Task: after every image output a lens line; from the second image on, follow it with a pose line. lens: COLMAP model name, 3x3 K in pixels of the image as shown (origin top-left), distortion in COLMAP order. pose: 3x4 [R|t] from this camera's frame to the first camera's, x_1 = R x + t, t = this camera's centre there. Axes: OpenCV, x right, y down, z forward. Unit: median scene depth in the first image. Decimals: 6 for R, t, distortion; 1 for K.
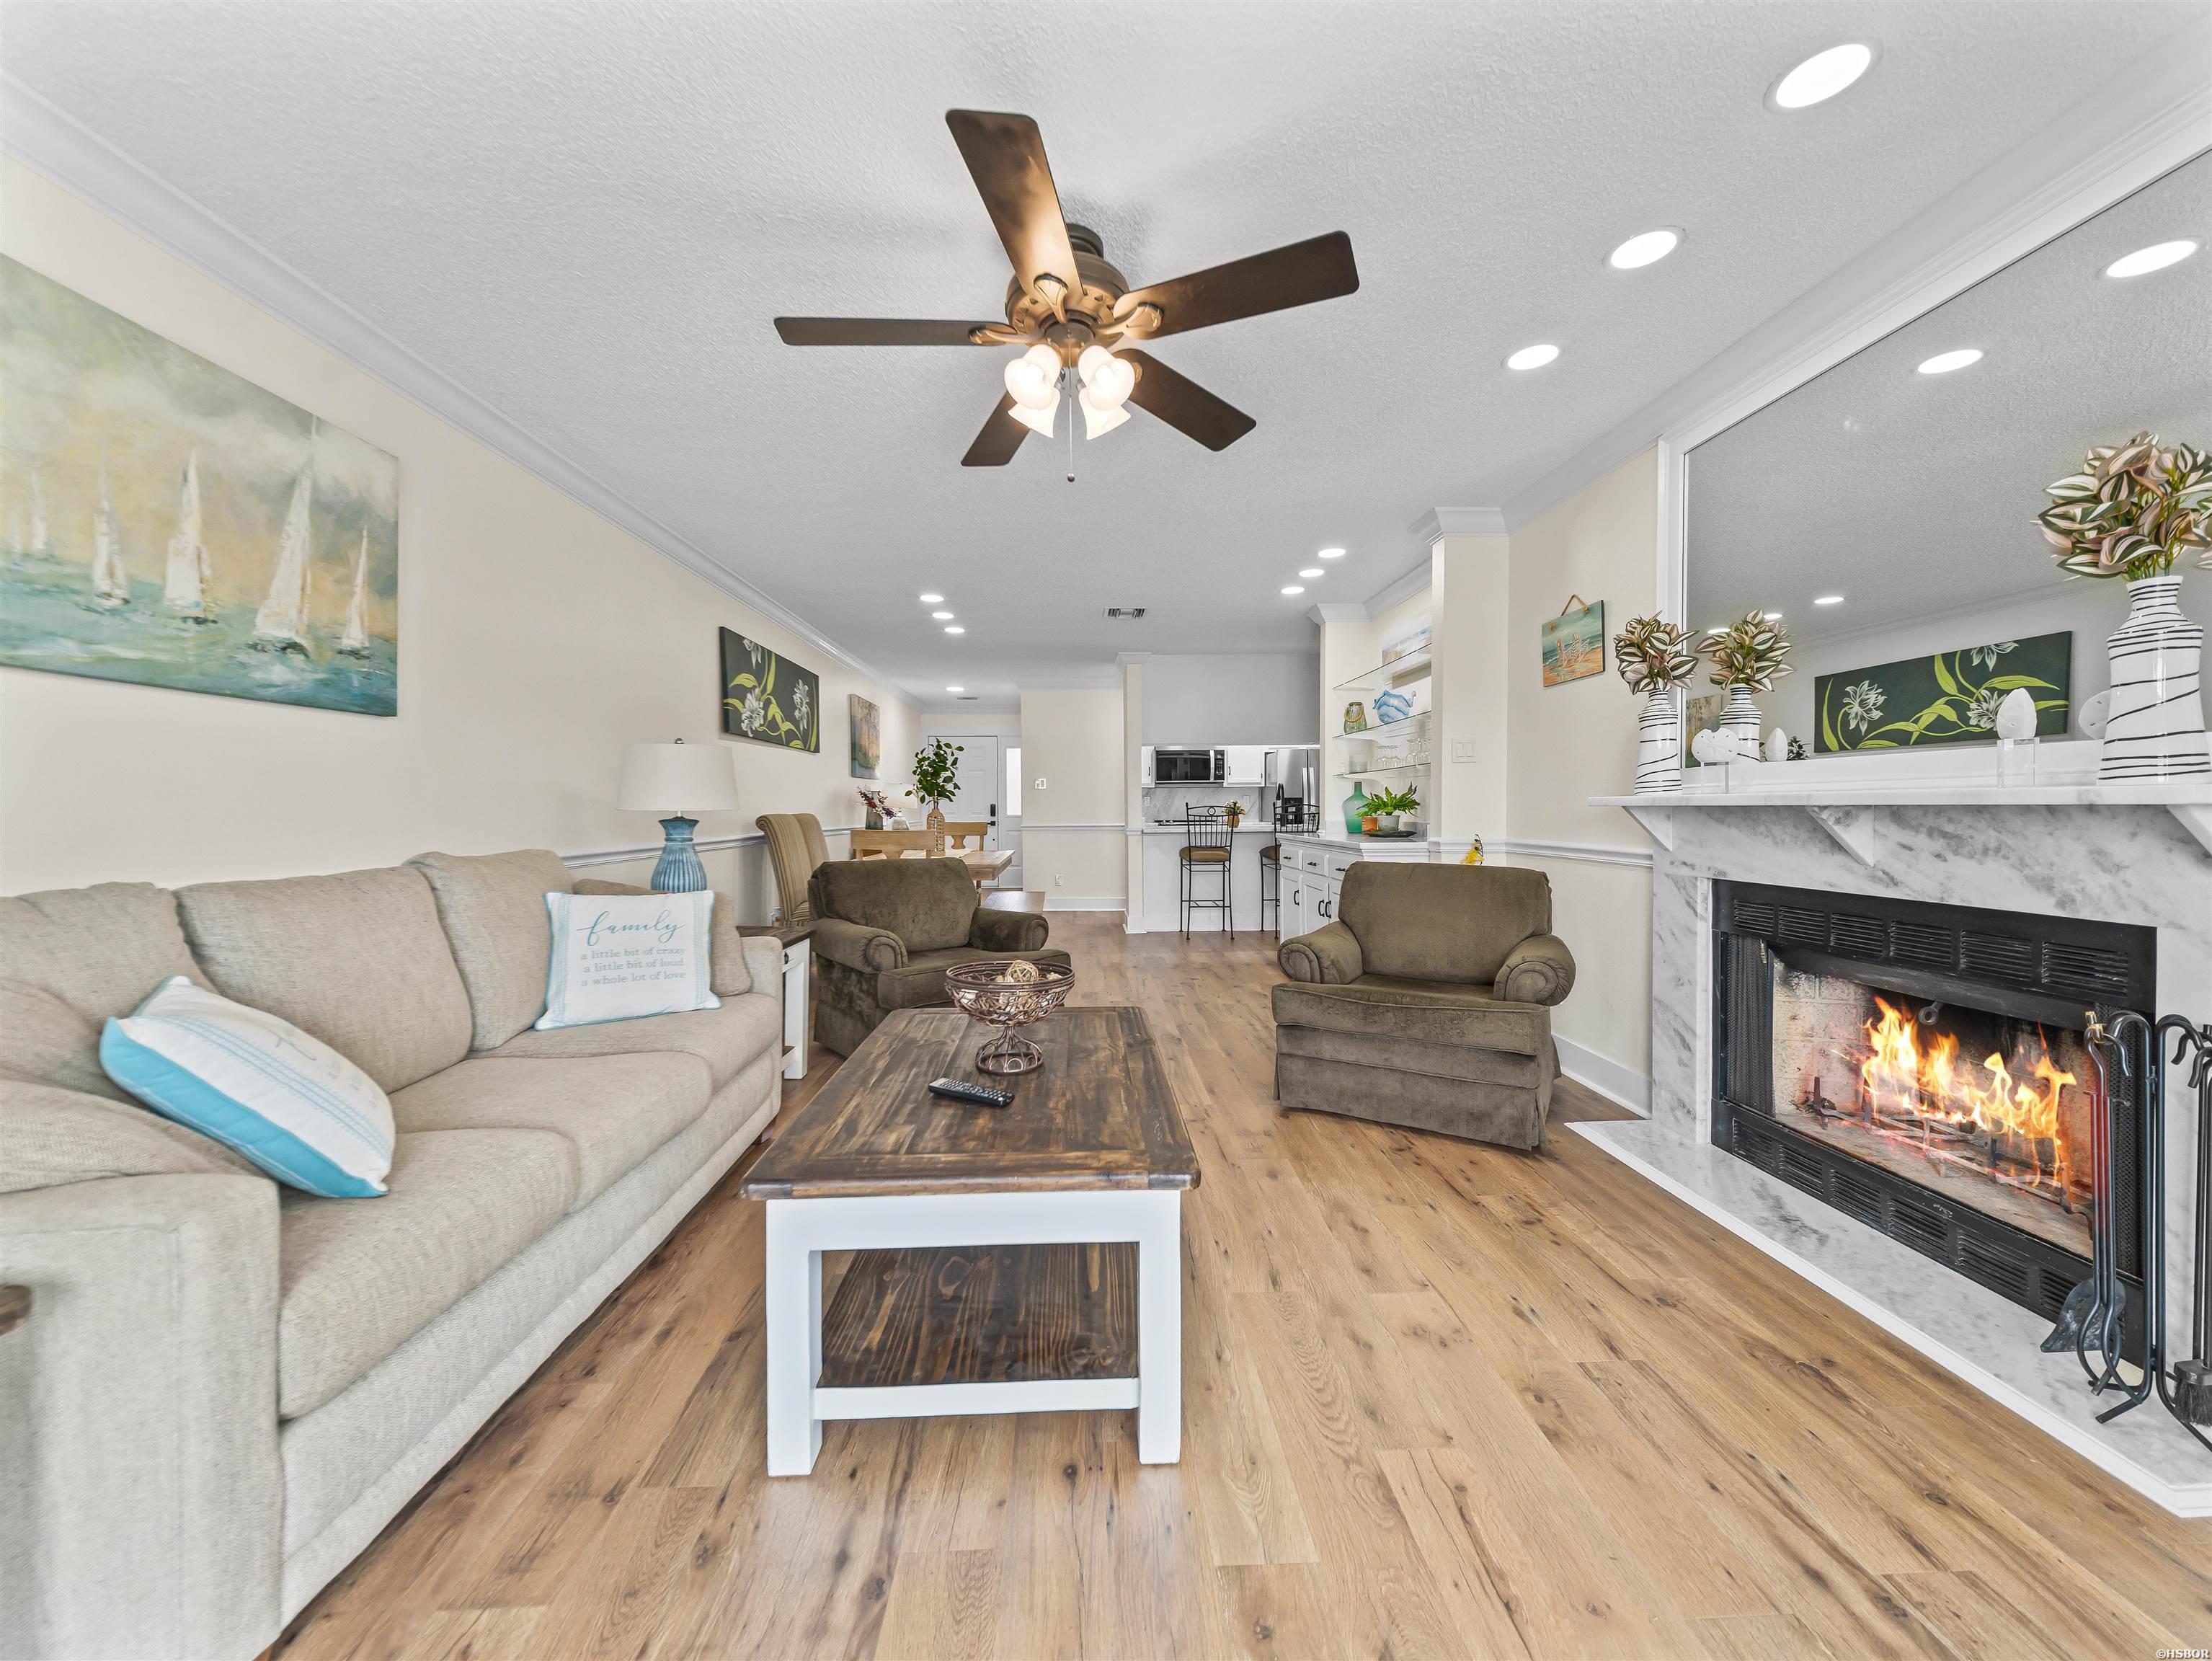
lens RADIAL K [[863.5, 0, 1106.5], [0, 863.5, 821.7], [0, 0, 1]] dist [0.030017, -0.010154]
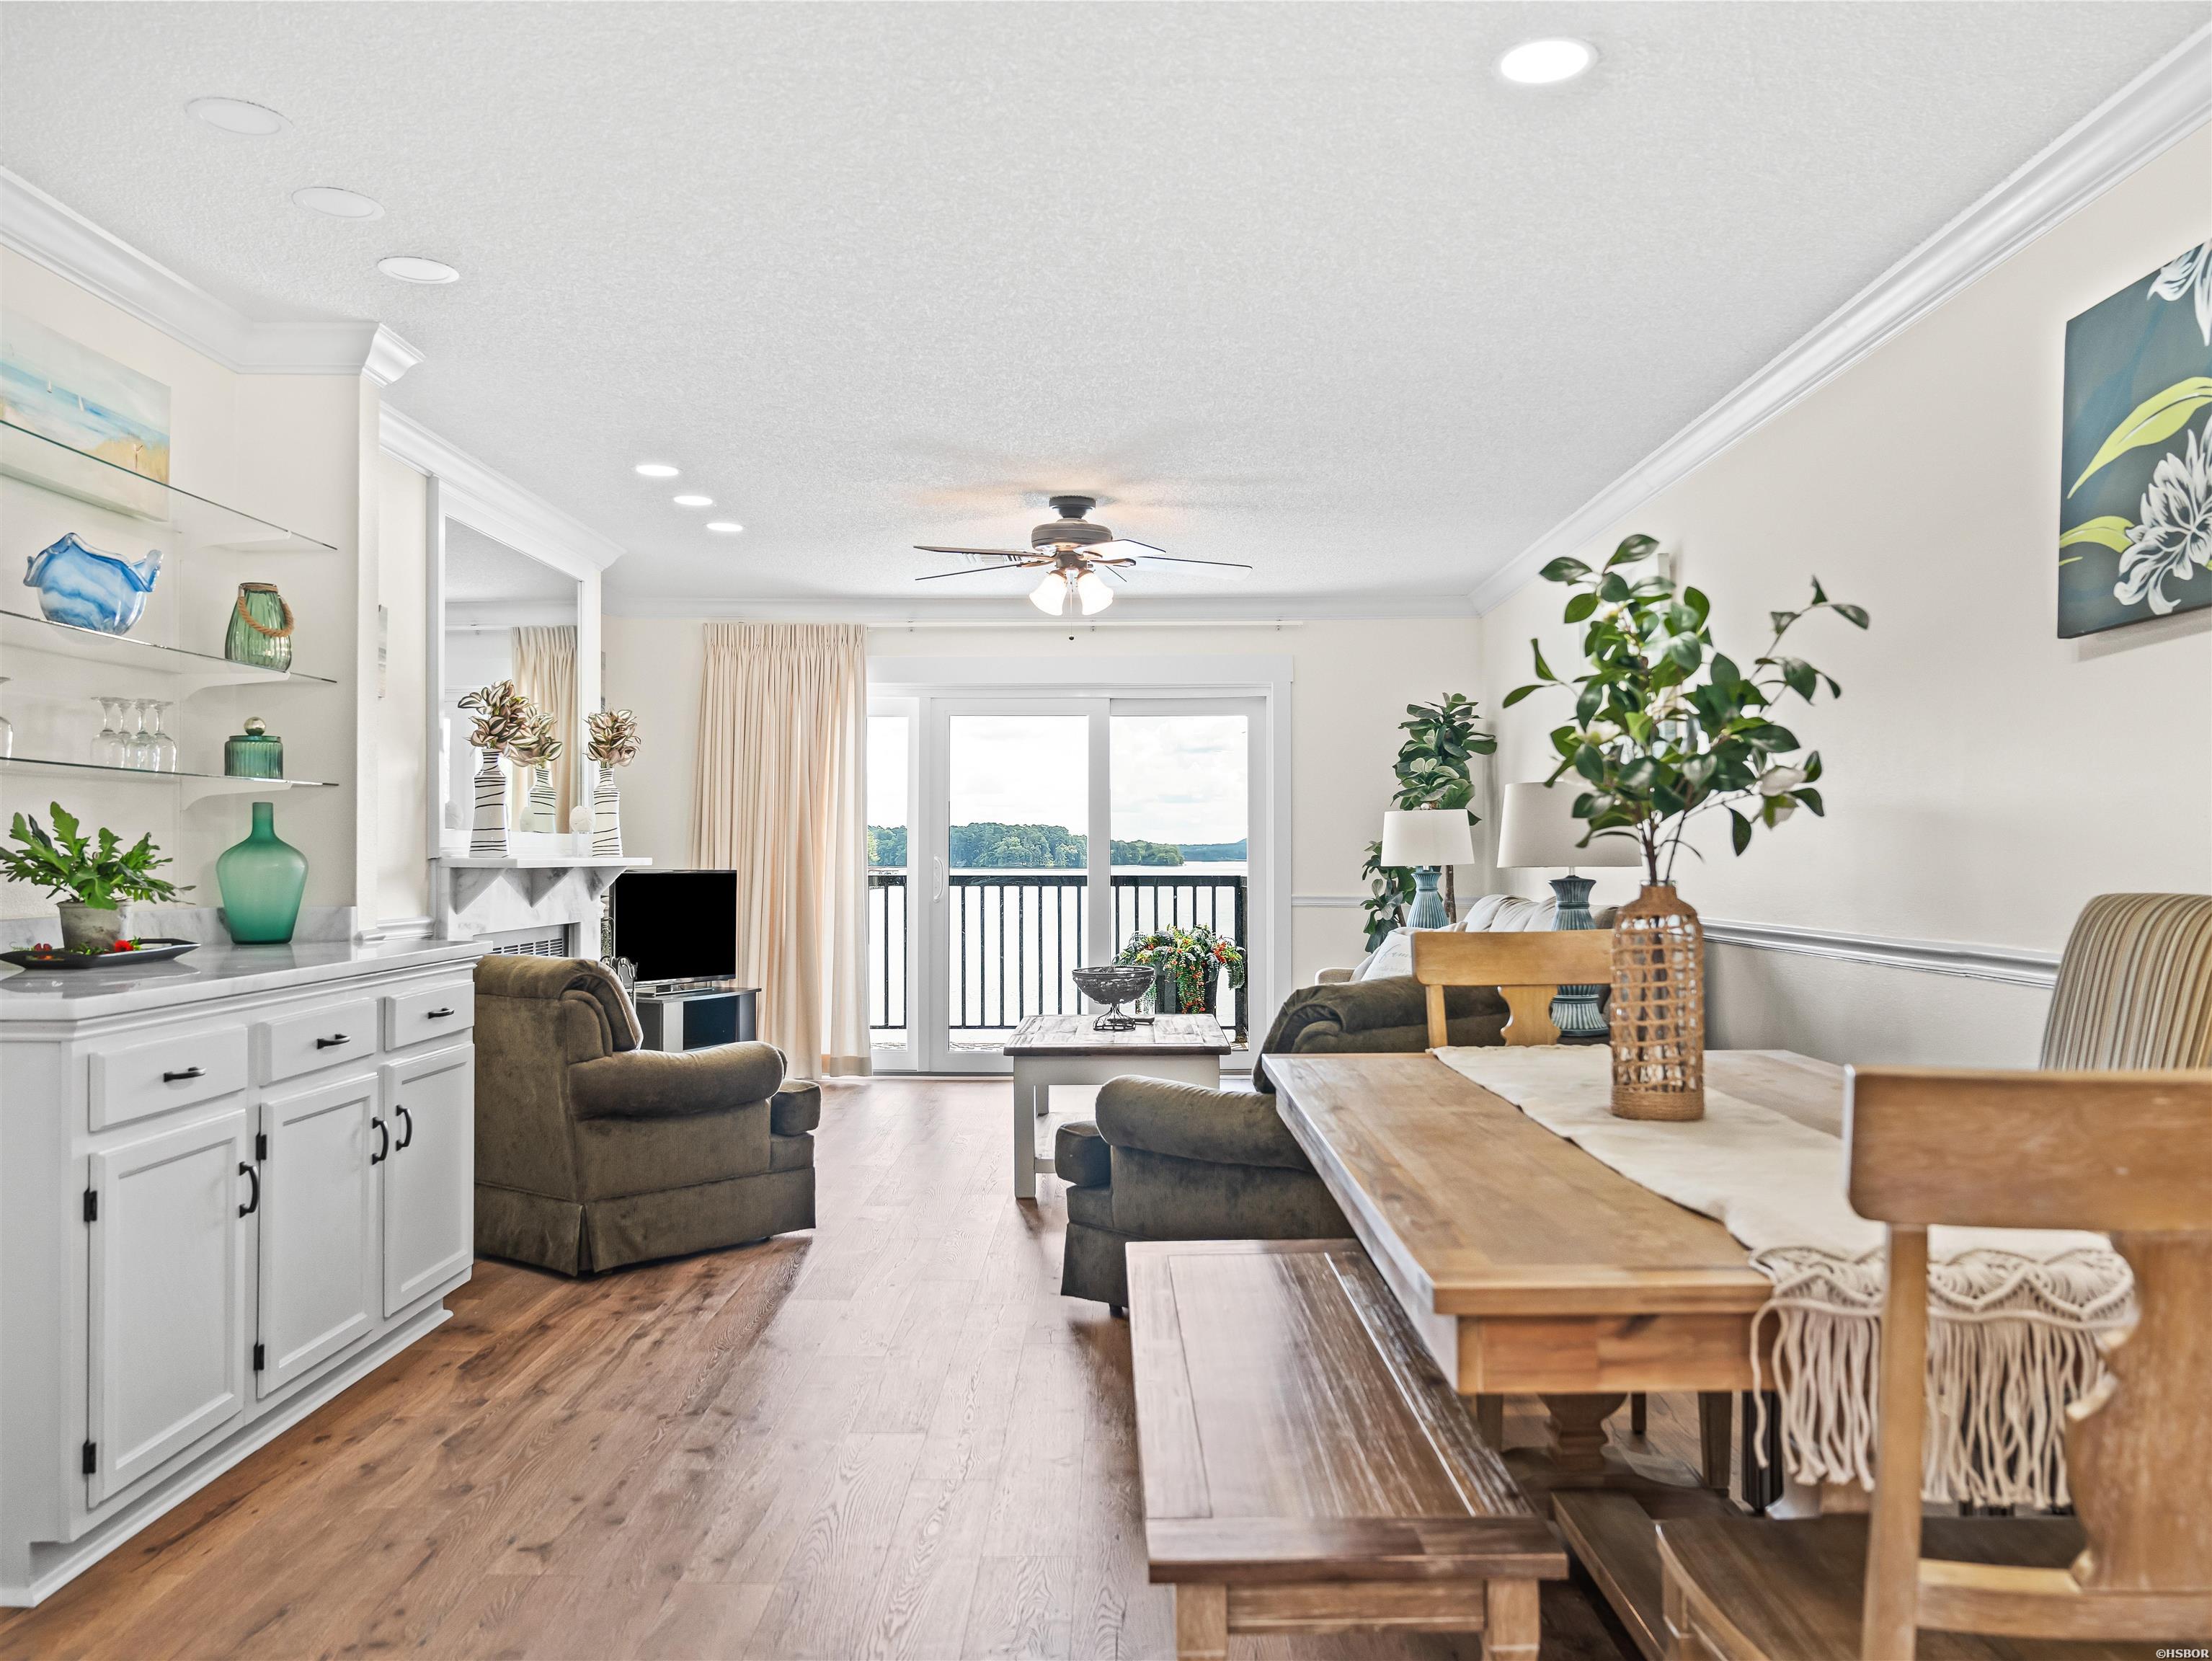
lens RADIAL K [[1722.6, 0, 1117.0], [0, 1722.6, 833.3], [0, 0, 1]] dist [-0.035541, 0.023235]
pose [[-0.998635, 0.011188, 0.051022, -0.233405], [0.011421, 0.999926, 0.004289, -0.076921], [-0.050970, 0.004866, -0.998688, 3.540705]]
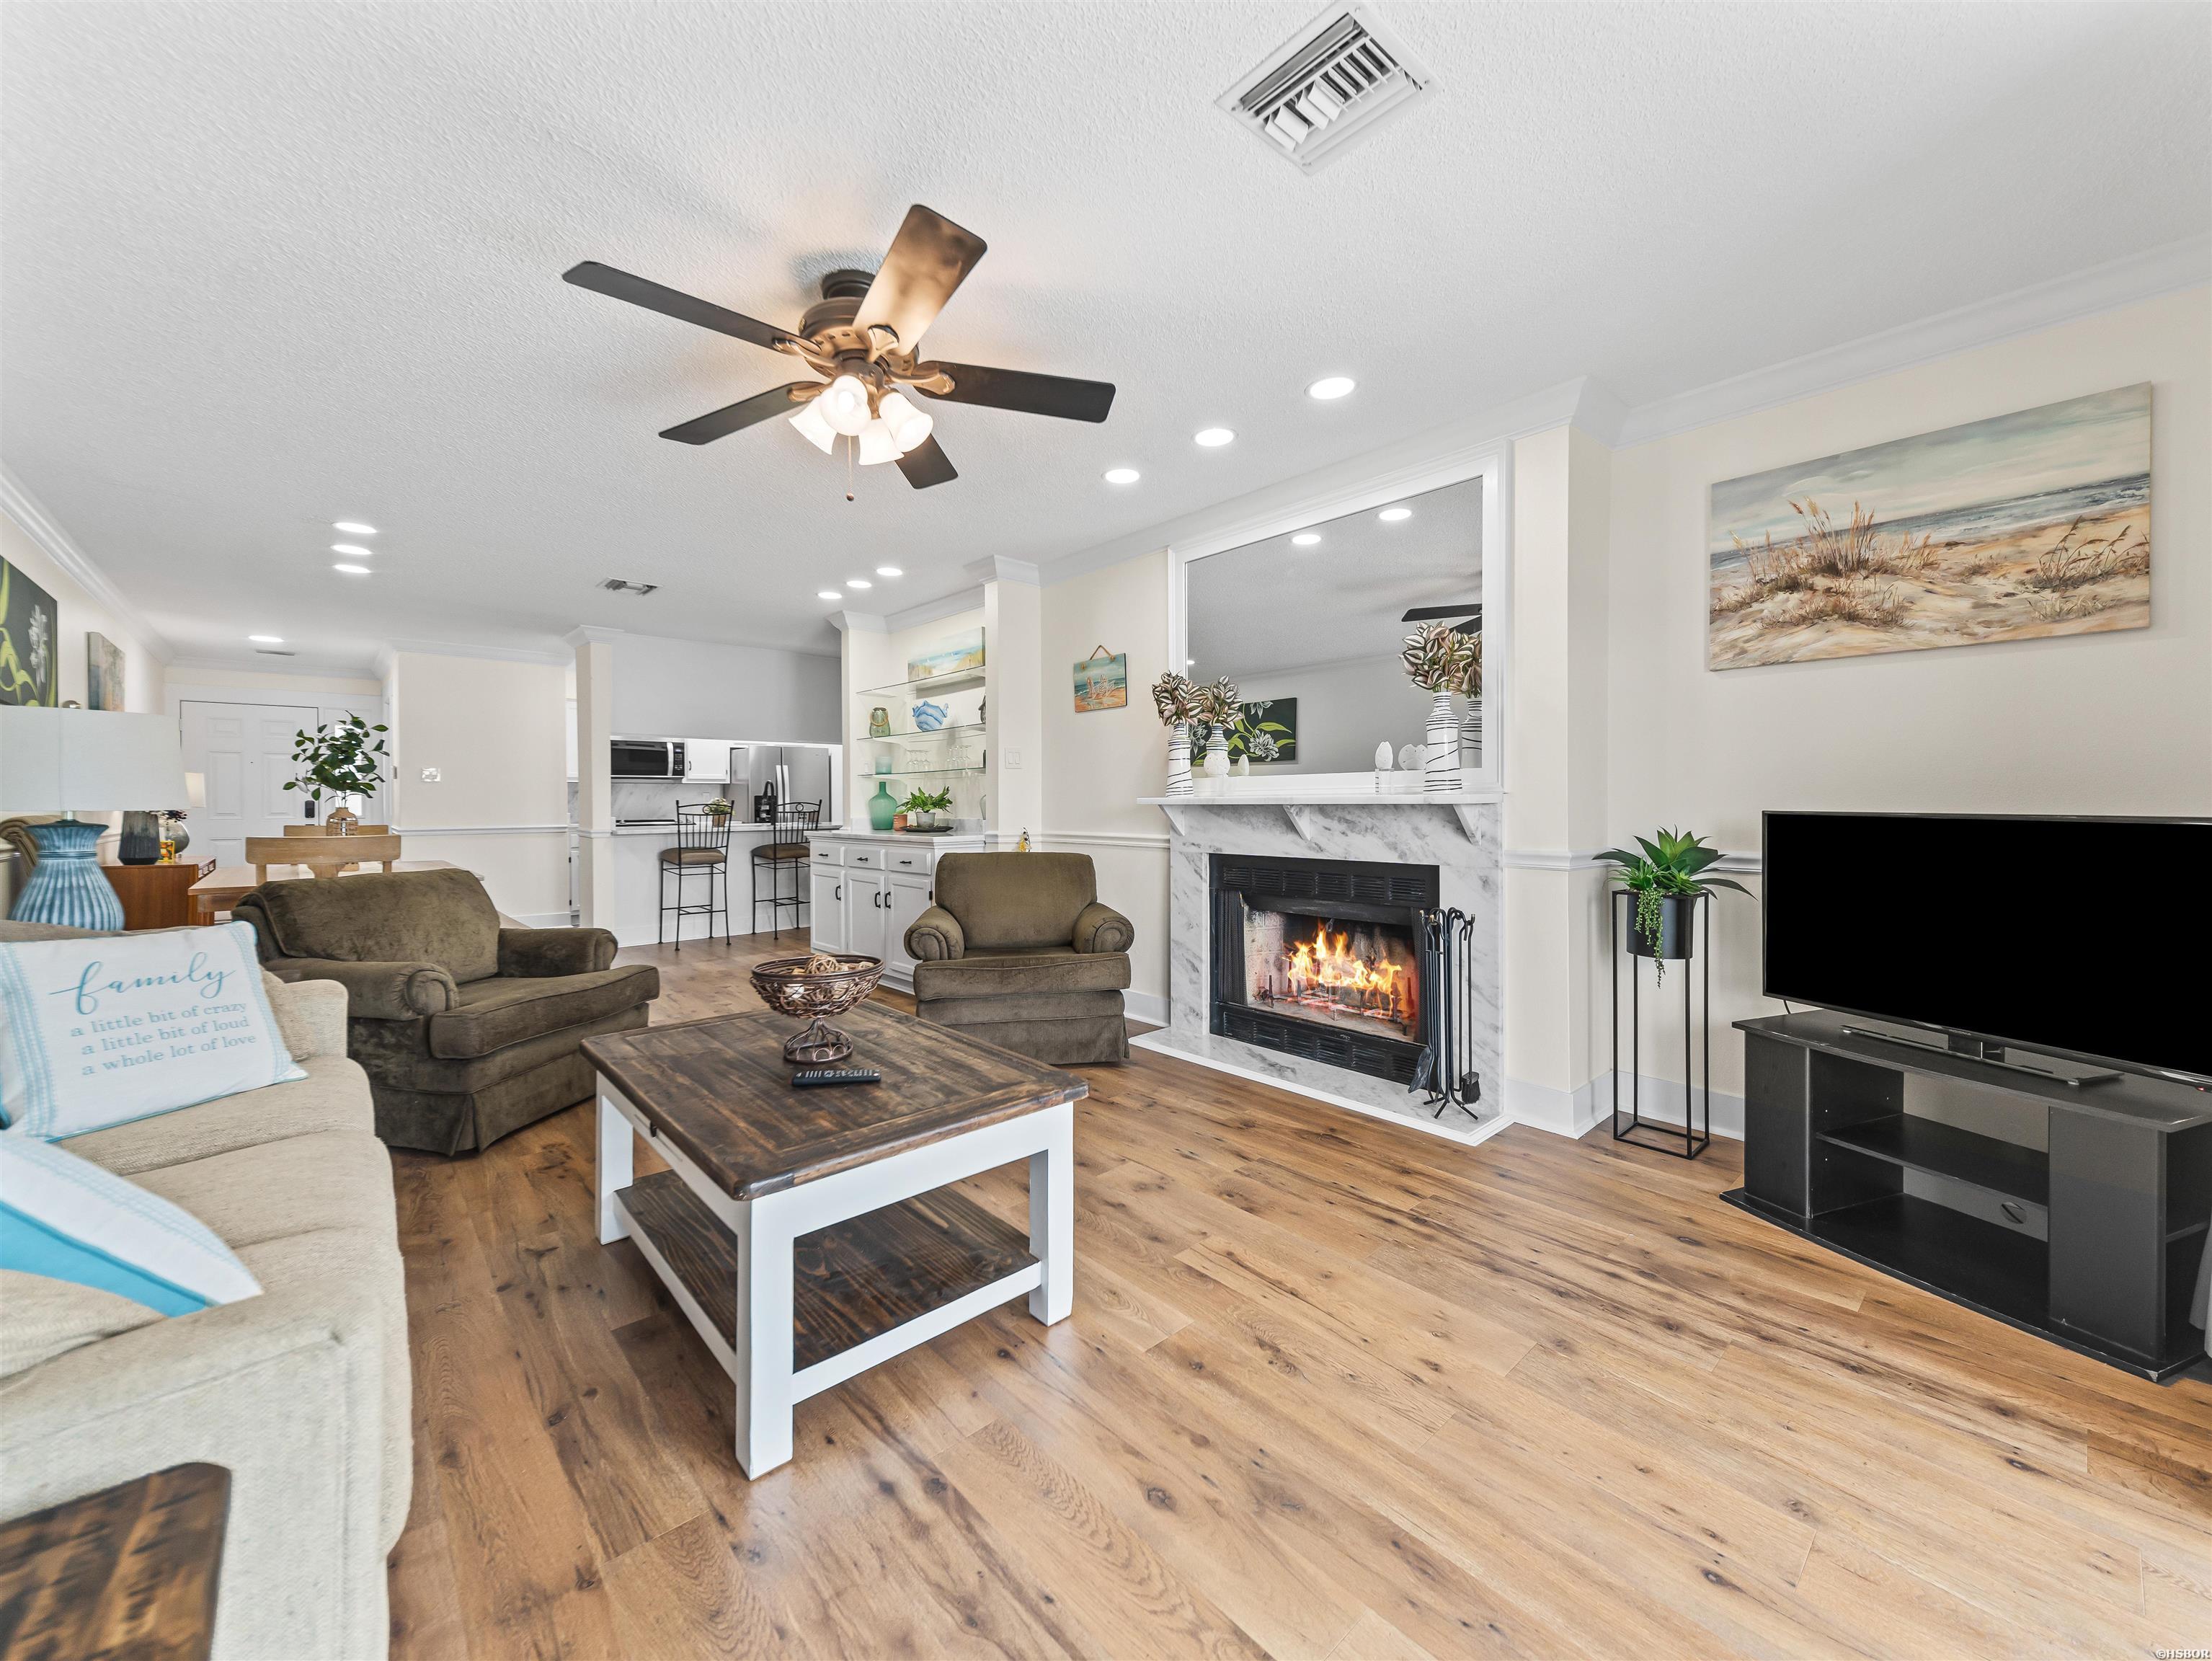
lens RADIAL K [[863.5, 0, 1112.8], [0, 863.5, 806.9], [0, 0, 1]] dist [0.030017, -0.010154]
pose [[0.765612, -0.001040, 0.643302, -0.443223], [0.010522, 0.999885, -0.010907, 0.000010], [-0.643217, 0.015119, 0.765535, -0.021286]]
